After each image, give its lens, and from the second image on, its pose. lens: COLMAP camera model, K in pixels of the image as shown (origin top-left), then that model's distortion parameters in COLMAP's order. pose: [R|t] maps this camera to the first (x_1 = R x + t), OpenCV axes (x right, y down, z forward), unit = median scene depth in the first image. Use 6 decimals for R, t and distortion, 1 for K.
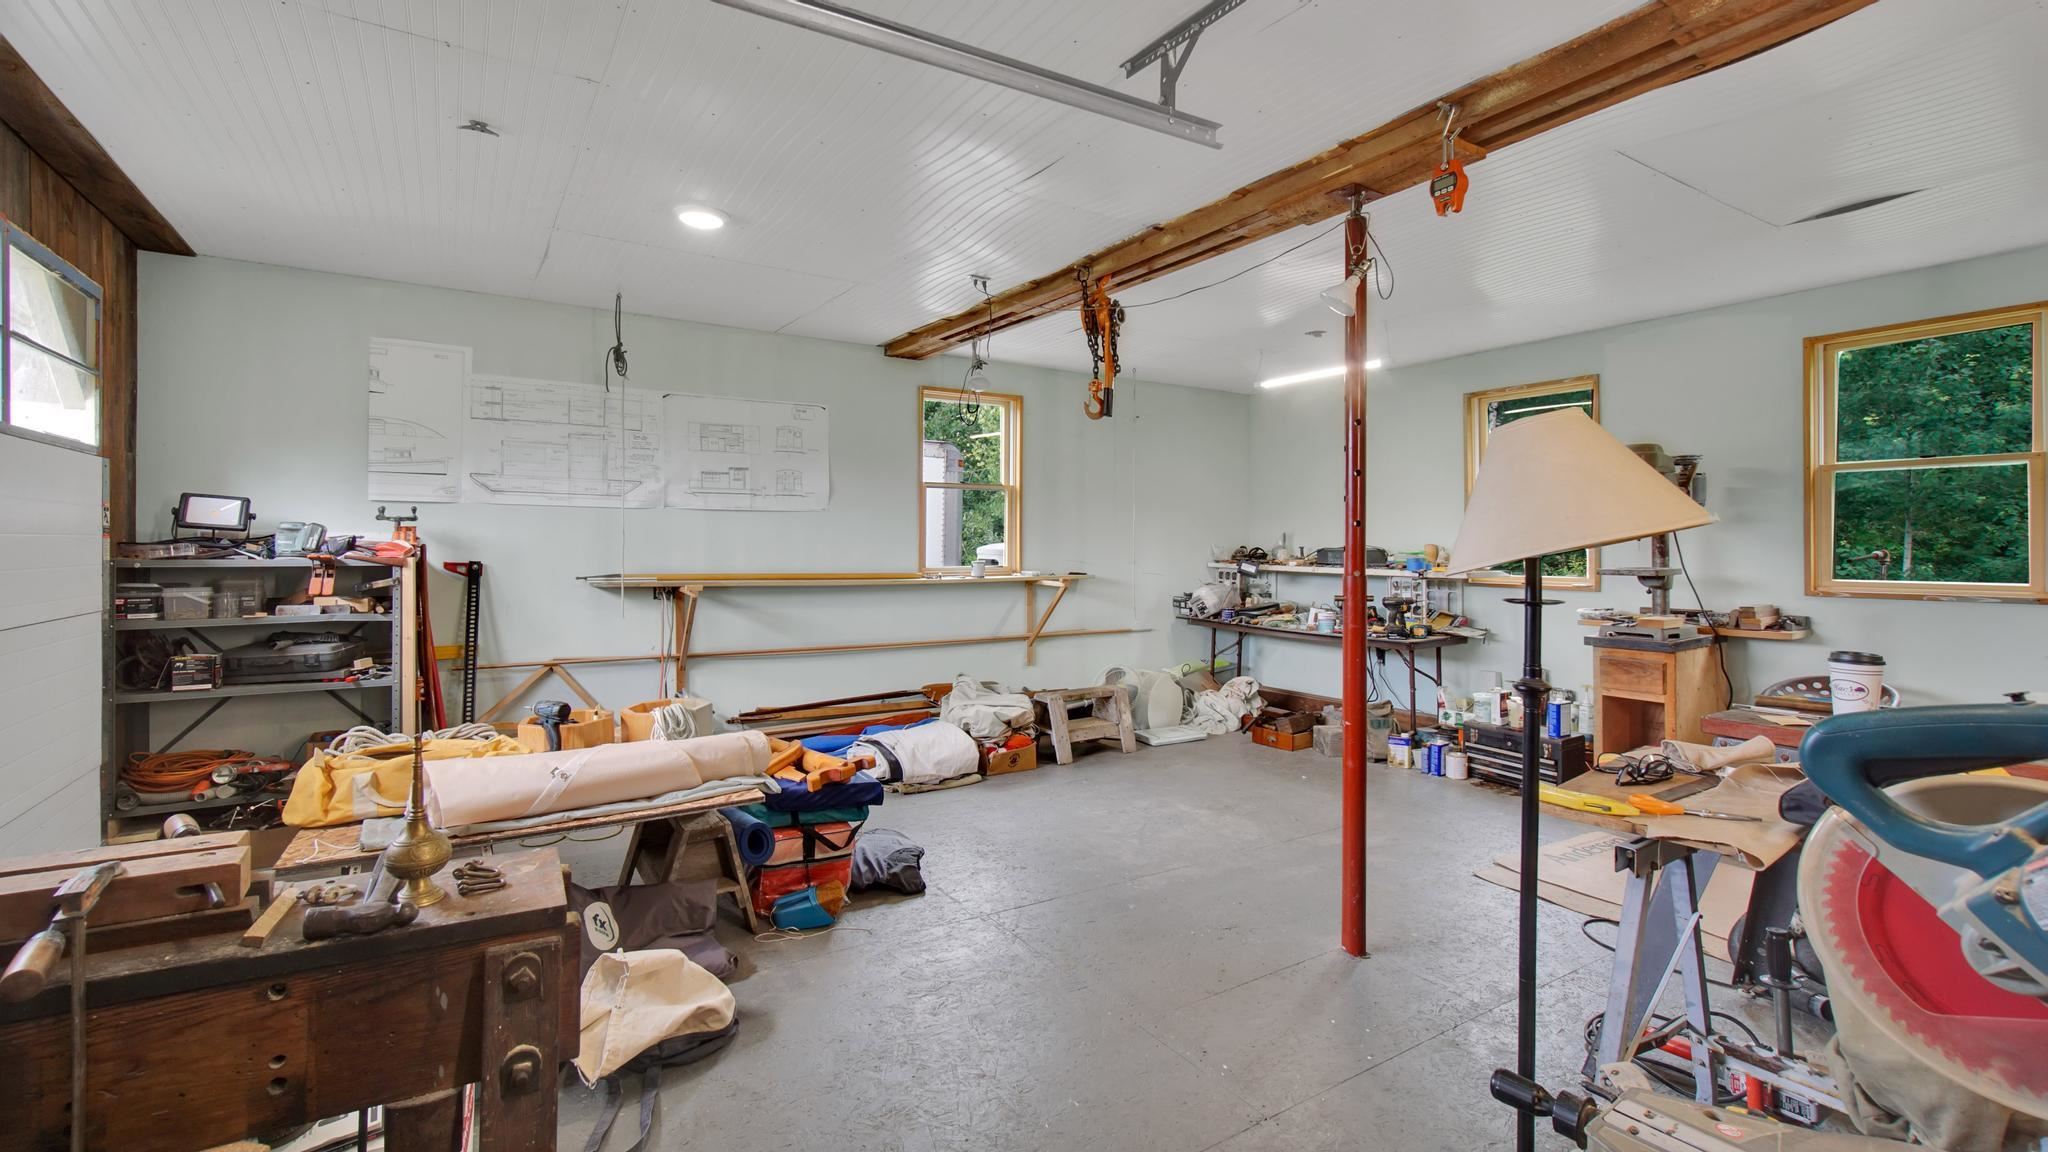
lens RADIAL K [[878.8, 0, 981.7], [0, 878.8, 542.3], [0, 0, 1]] dist [-0.001678, -0.000142]
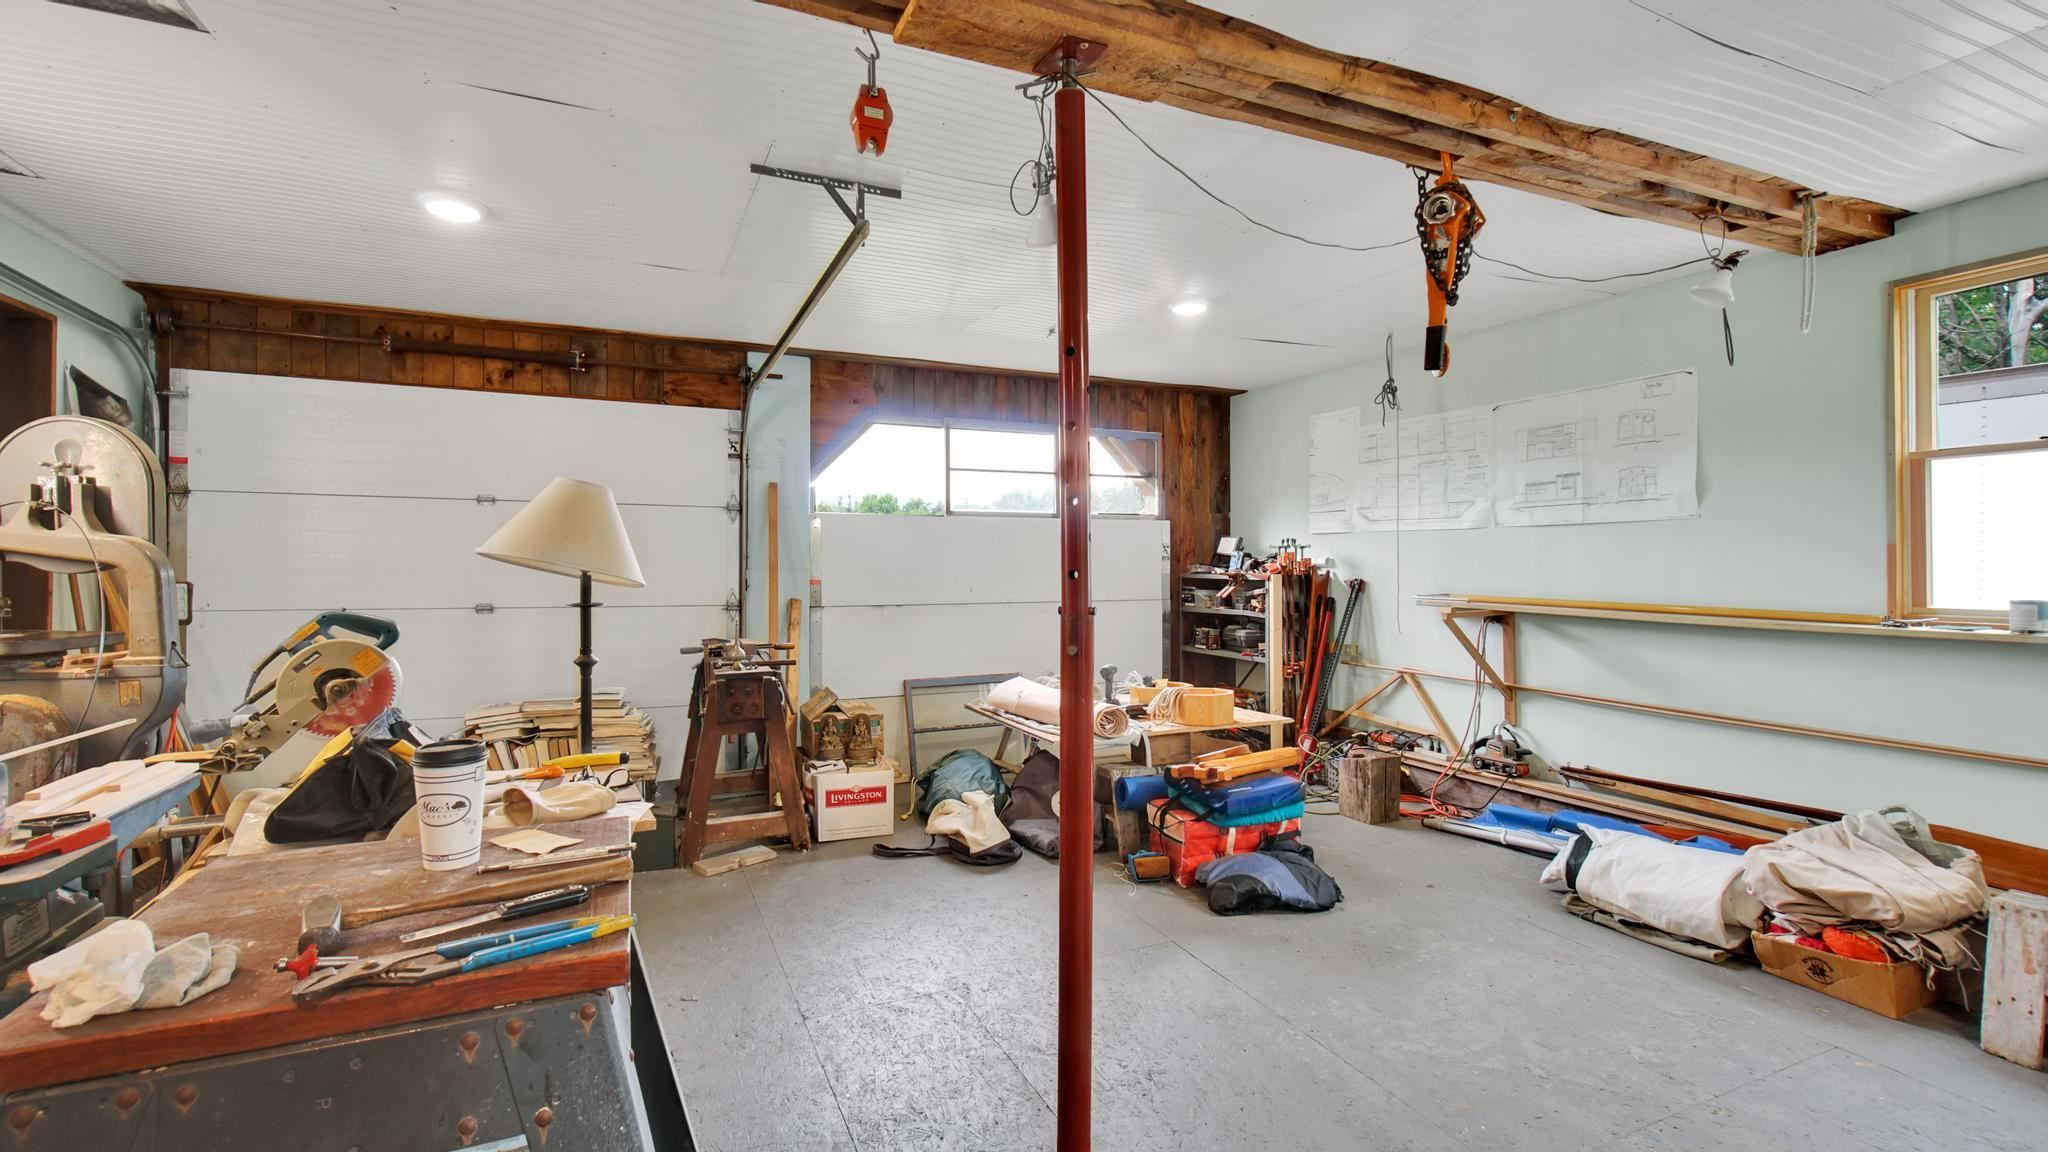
lens RADIAL K [[878.8, 0, 1021.3], [0, 878.8, 567.7], [0, 0, 1]] dist [-0.001678, -0.000142]
pose [[-0.108438, 0.004754, -0.994092, 0.654878], [0.005163, 0.999978, 0.004219, -0.001339], [0.994090, -0.004675, -0.108461, 0.611300]]
